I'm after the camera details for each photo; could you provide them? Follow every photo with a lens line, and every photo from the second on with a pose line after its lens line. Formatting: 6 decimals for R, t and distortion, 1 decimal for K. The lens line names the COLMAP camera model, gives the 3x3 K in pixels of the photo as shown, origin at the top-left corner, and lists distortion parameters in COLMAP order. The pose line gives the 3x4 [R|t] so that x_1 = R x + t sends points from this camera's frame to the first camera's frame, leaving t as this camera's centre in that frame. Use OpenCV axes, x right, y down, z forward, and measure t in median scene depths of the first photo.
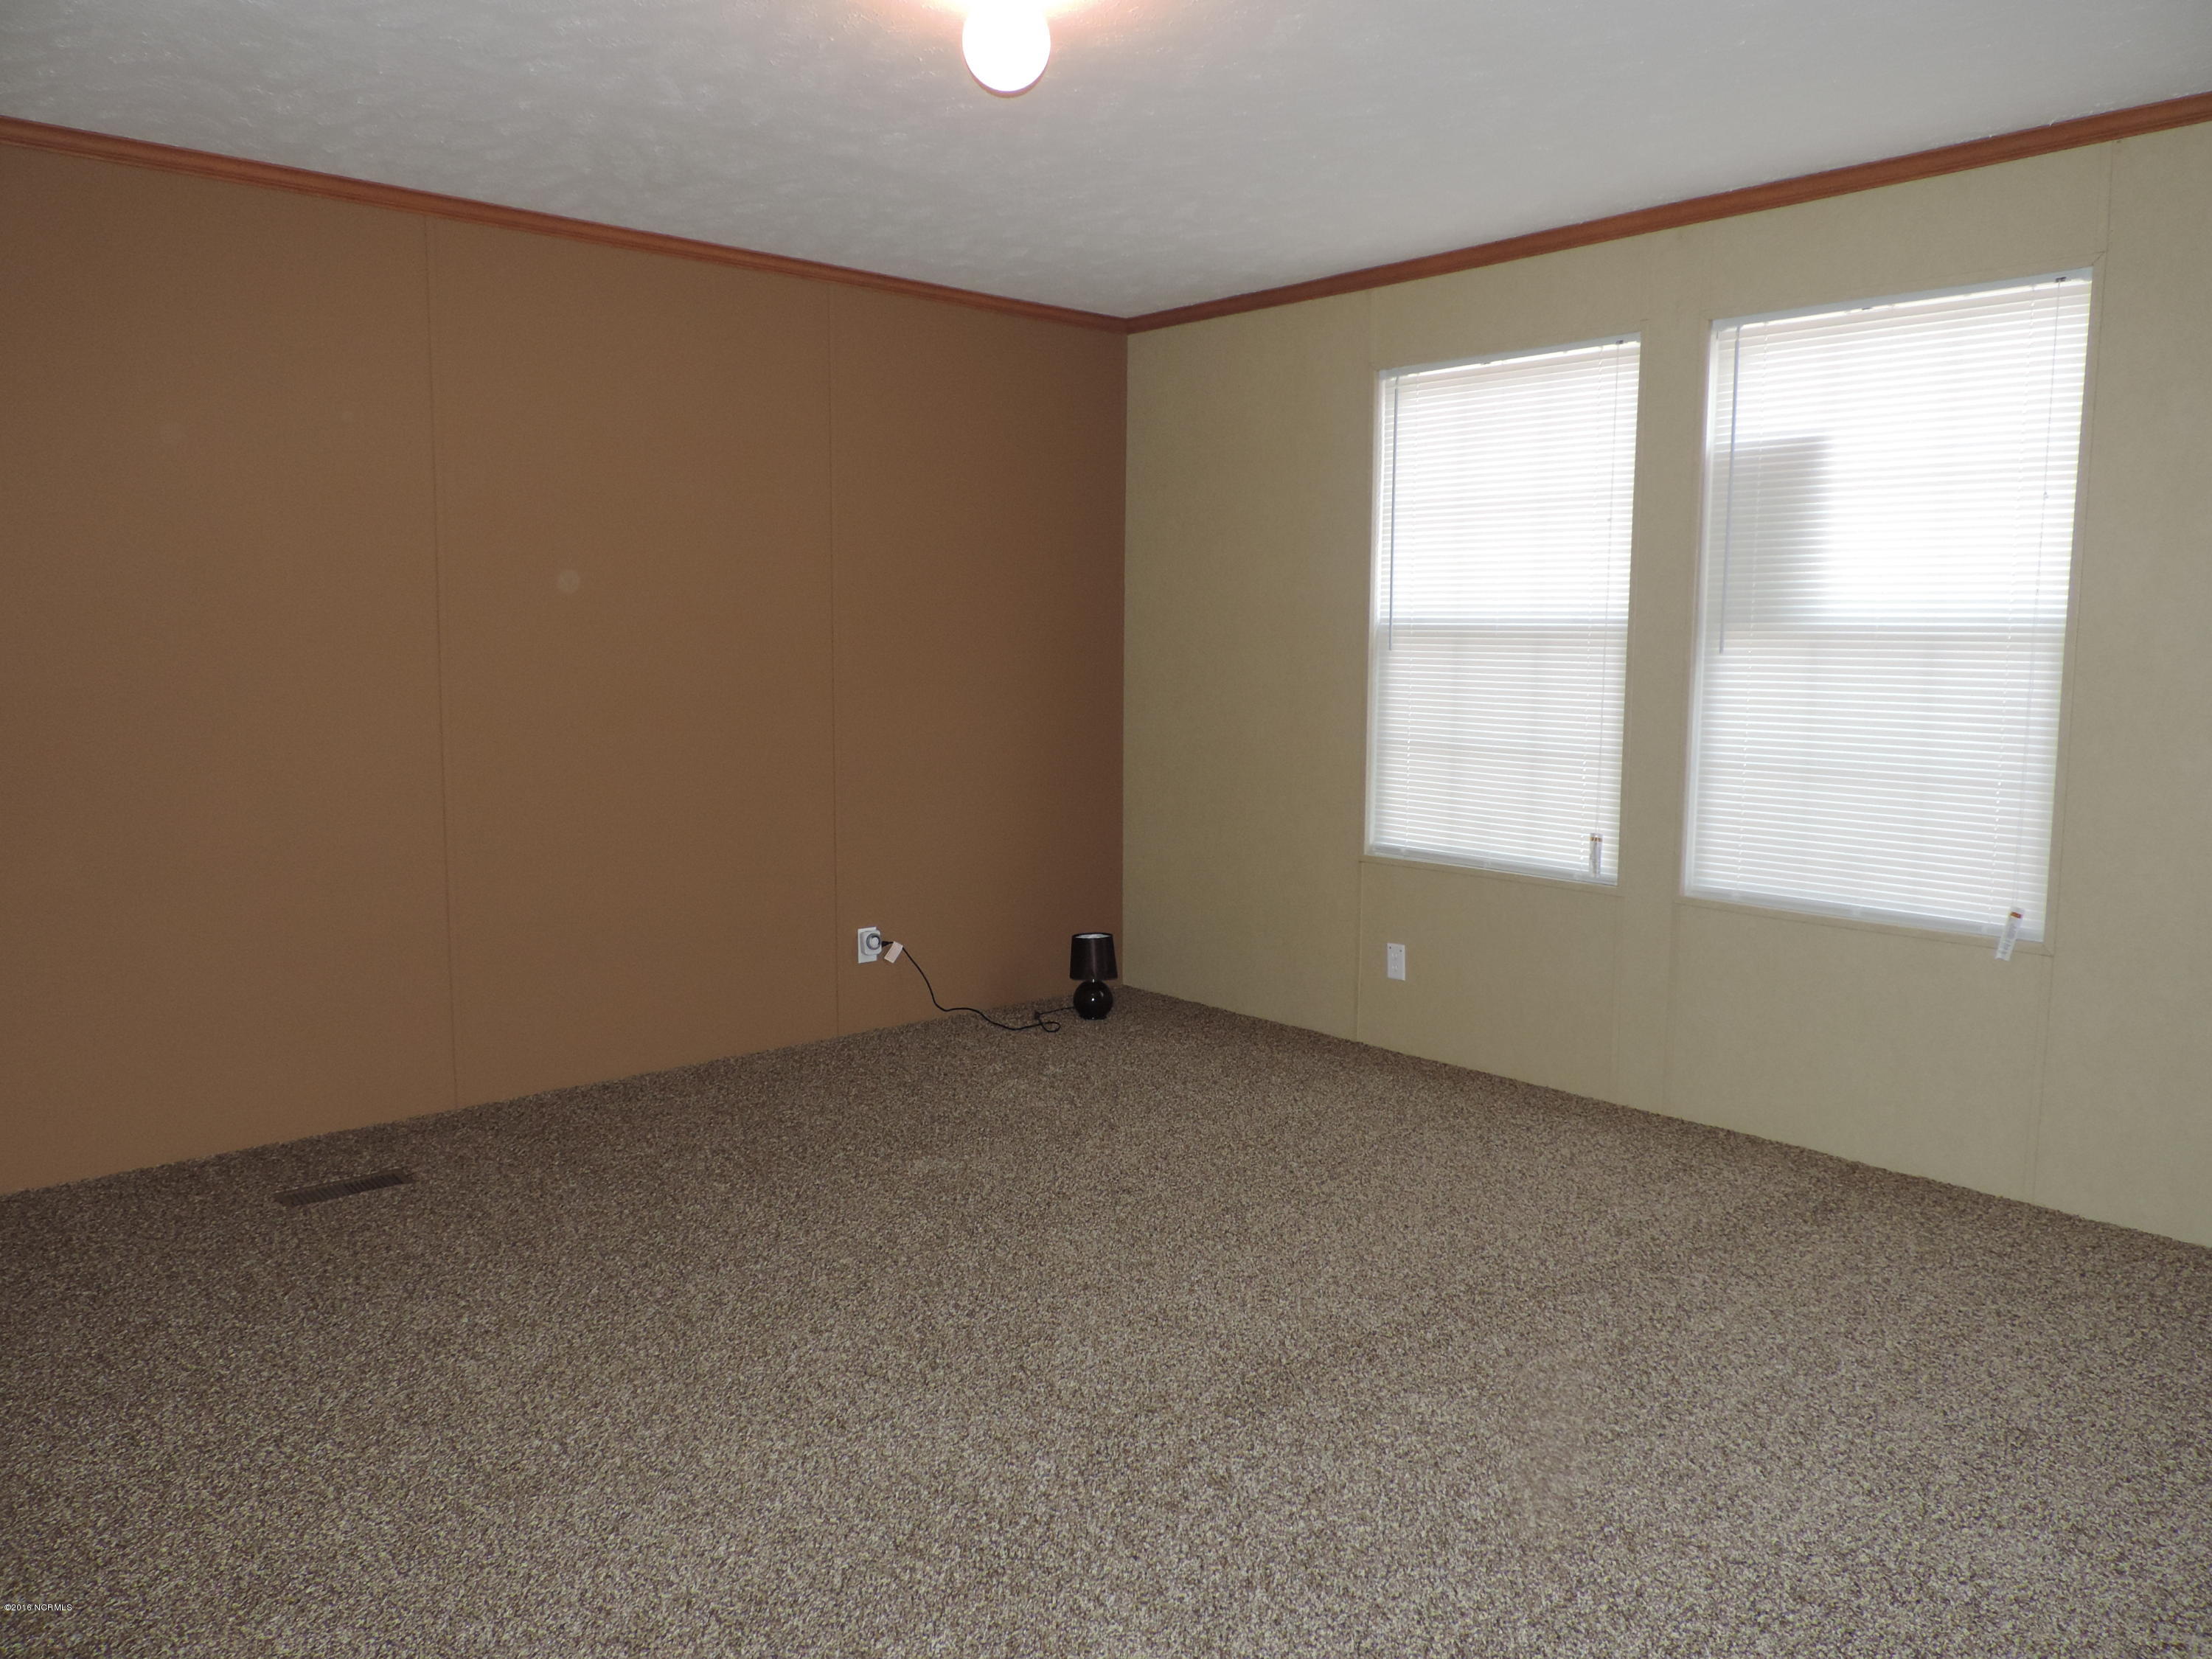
lens RADIAL K [[1566.1, 0, 1091.9], [0, 1566.1, 829.3], [0, 0, 1]] dist [-0.024310, 0.000240]
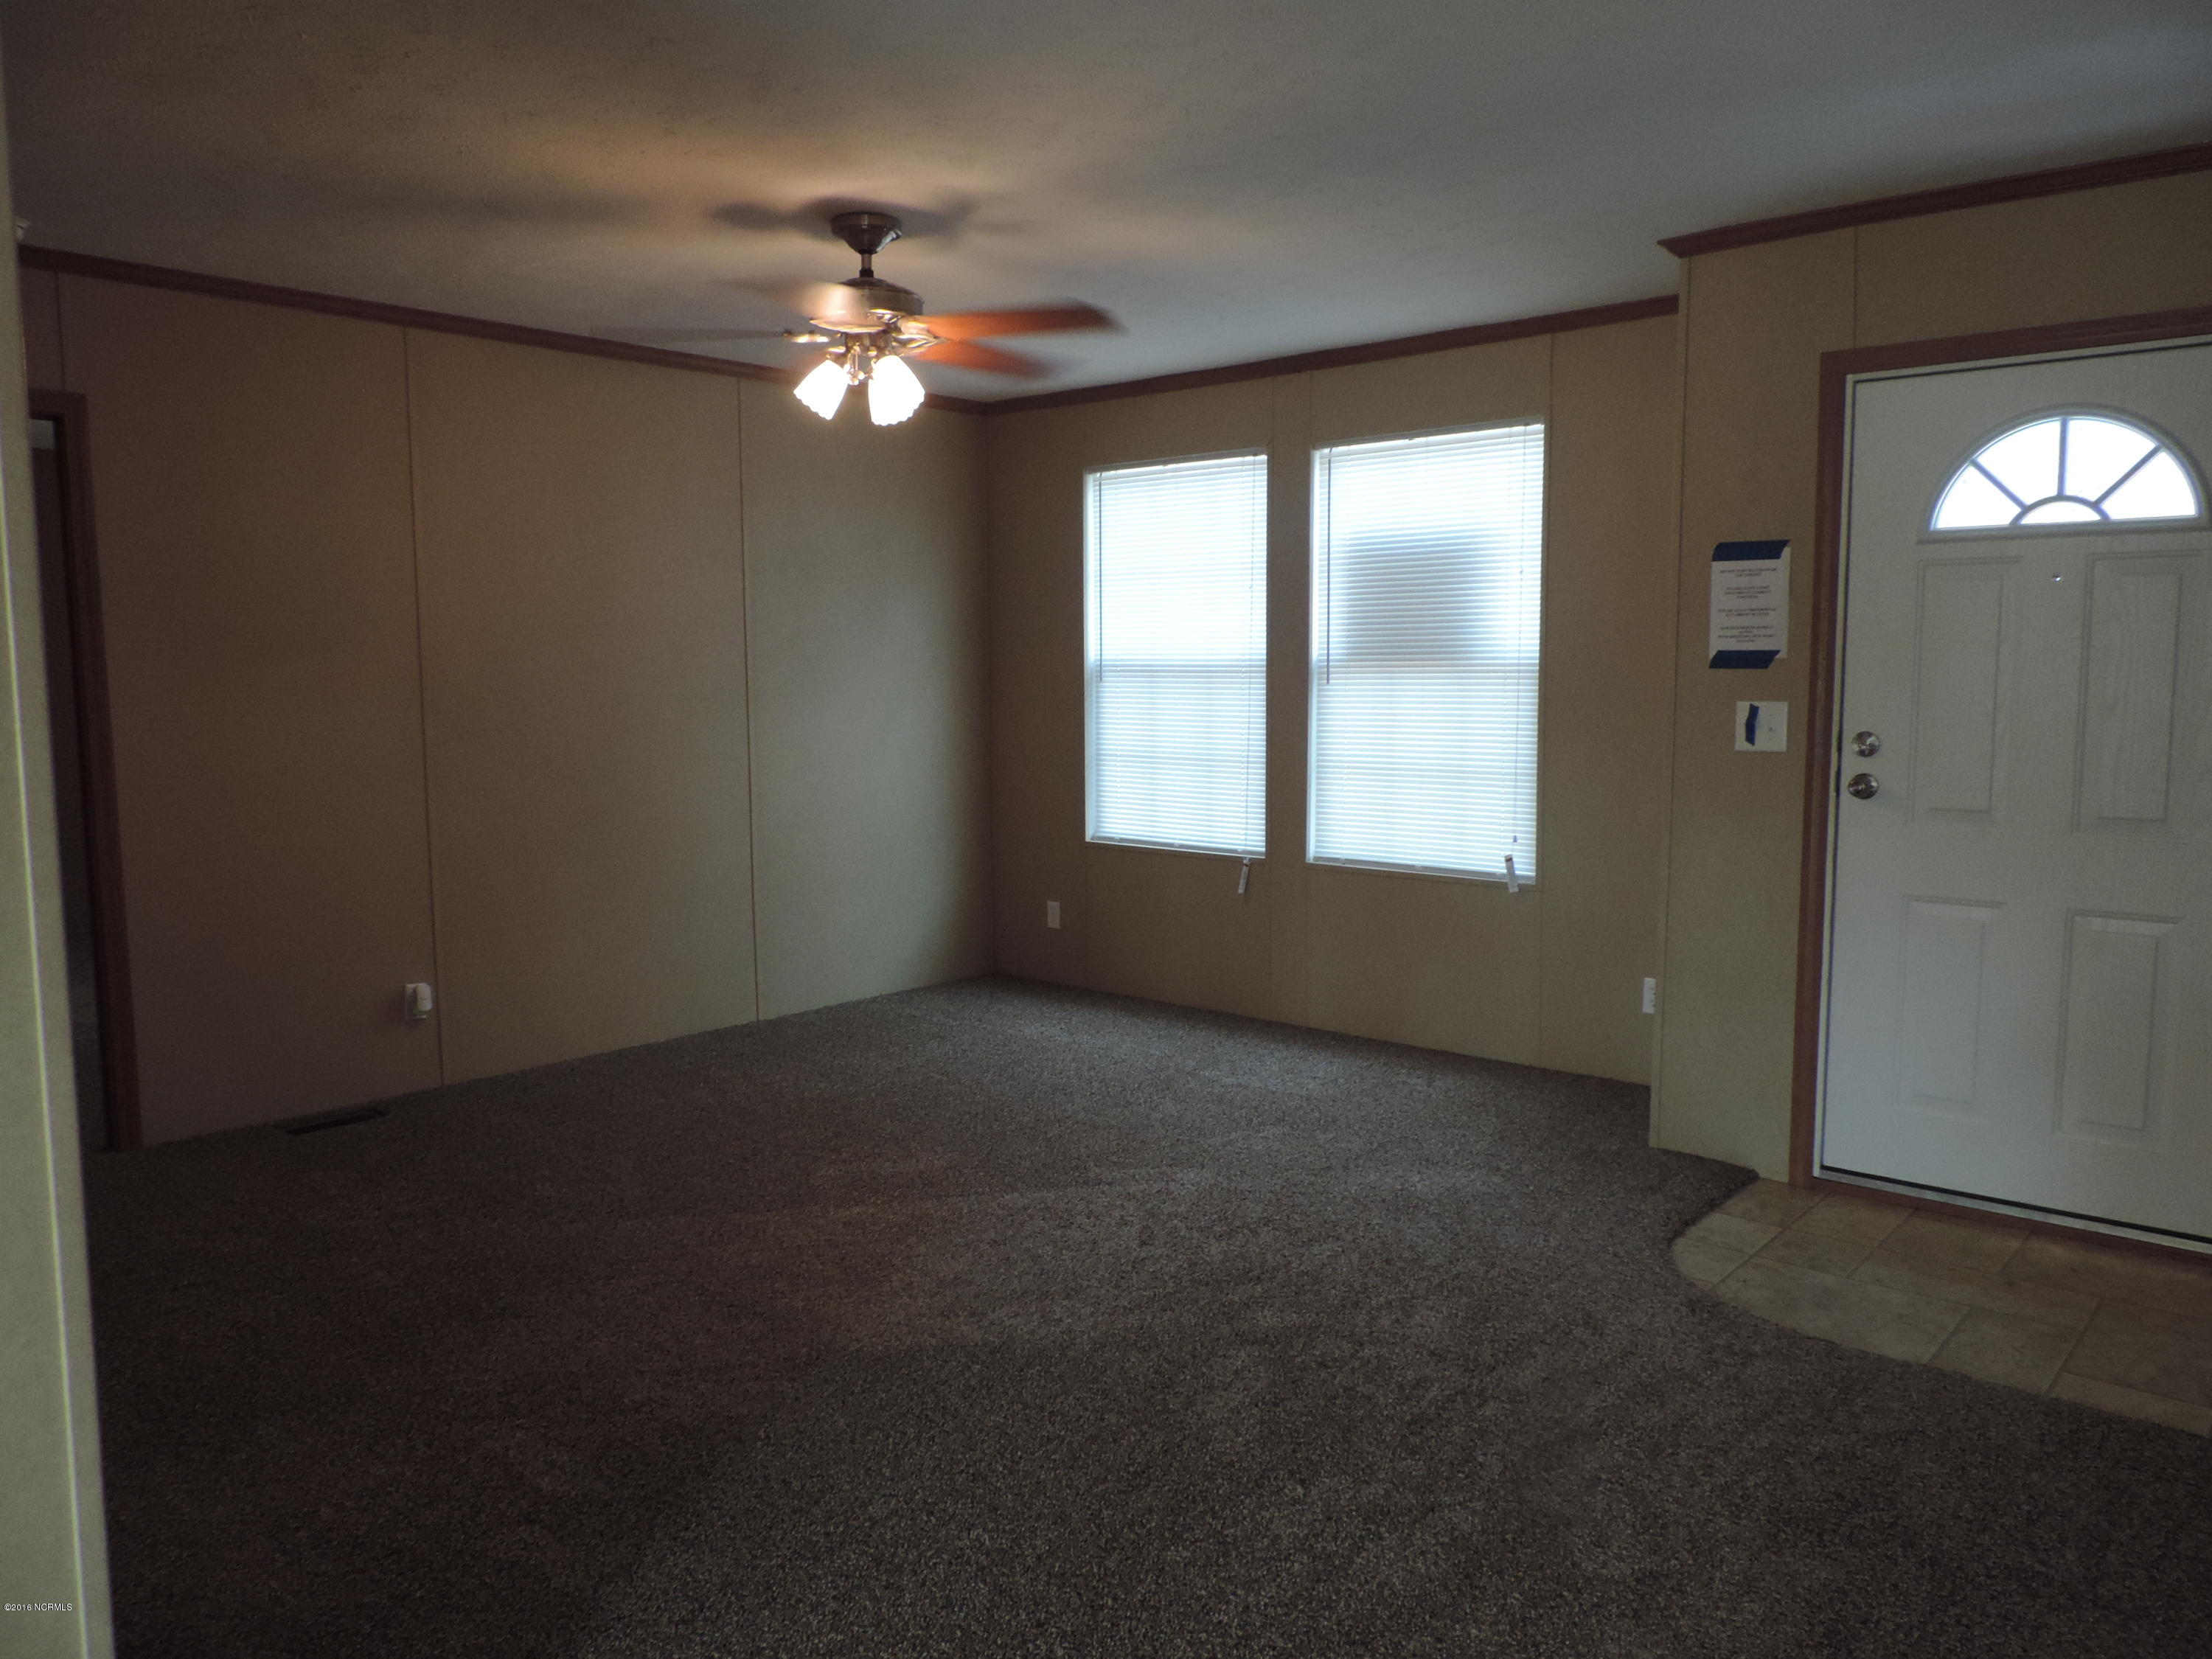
lens RADIAL K [[1566.1, 0, 1107.9], [0, 1566.1, 816.7], [0, 0, 1]] dist [-0.024310, 0.000240]
pose [[0.991448, -0.030717, 0.126838, 0.032787], [0.033339, 0.999271, -0.018606, 0.022511], [-0.126174, 0.022676, 0.991749, -0.328612]]
